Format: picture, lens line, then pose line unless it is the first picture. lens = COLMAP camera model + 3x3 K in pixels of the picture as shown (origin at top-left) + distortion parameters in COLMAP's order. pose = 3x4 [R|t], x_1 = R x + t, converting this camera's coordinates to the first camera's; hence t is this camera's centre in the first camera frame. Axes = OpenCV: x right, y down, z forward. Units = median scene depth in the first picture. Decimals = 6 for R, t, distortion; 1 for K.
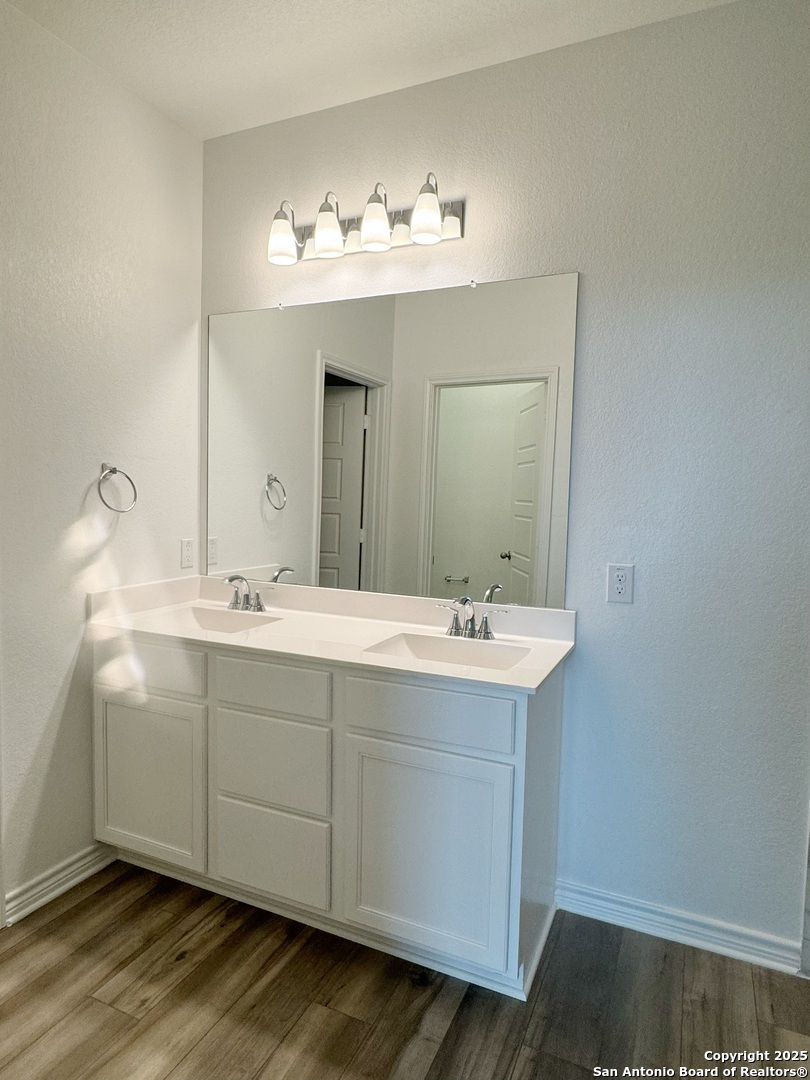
lens RADIAL K [[649.8, 0, 404.8], [0, 649.8, 539.8], [0, 0, 1]] dist [-0.003597, 0.004932]
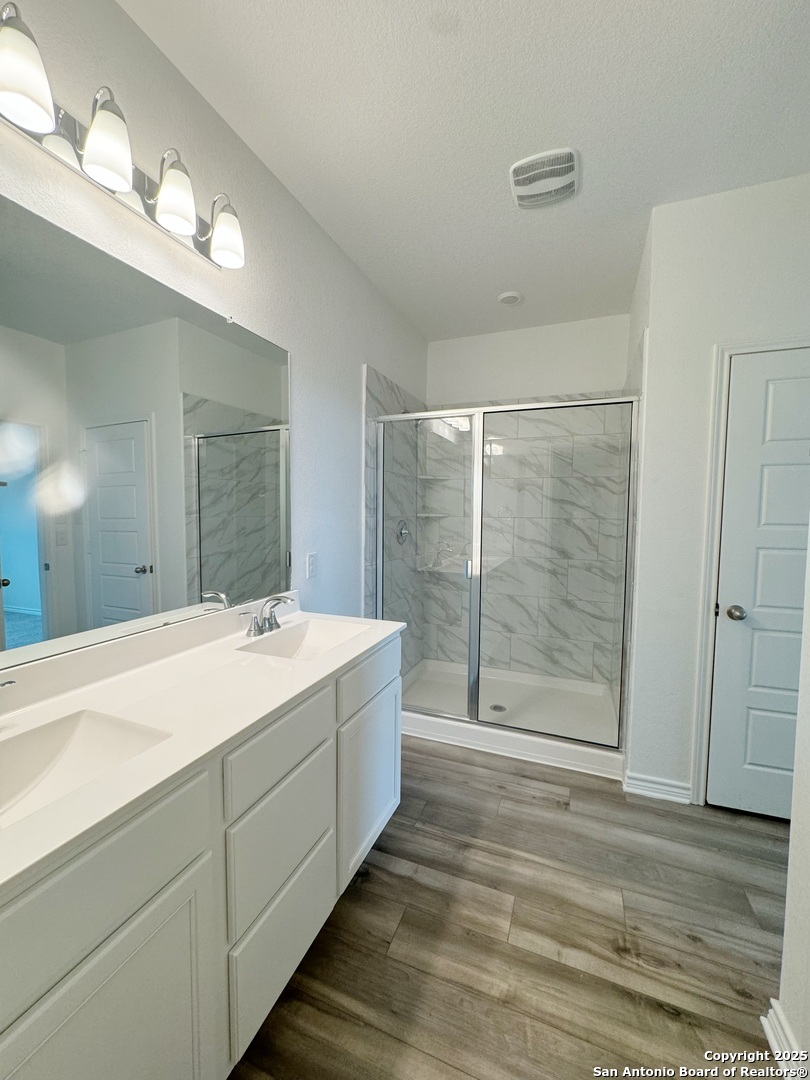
lens RADIAL K [[433.4, 0, 404.3], [0, 433.4, 540.3], [0, 0, 1]] dist [-0.000304, -0.000218]
pose [[-0.040988, -0.082639, 0.995736, -0.864299], [0.088144, 0.992389, 0.085990, -0.077992], [-0.995264, 0.091292, -0.033392, 0.951332]]
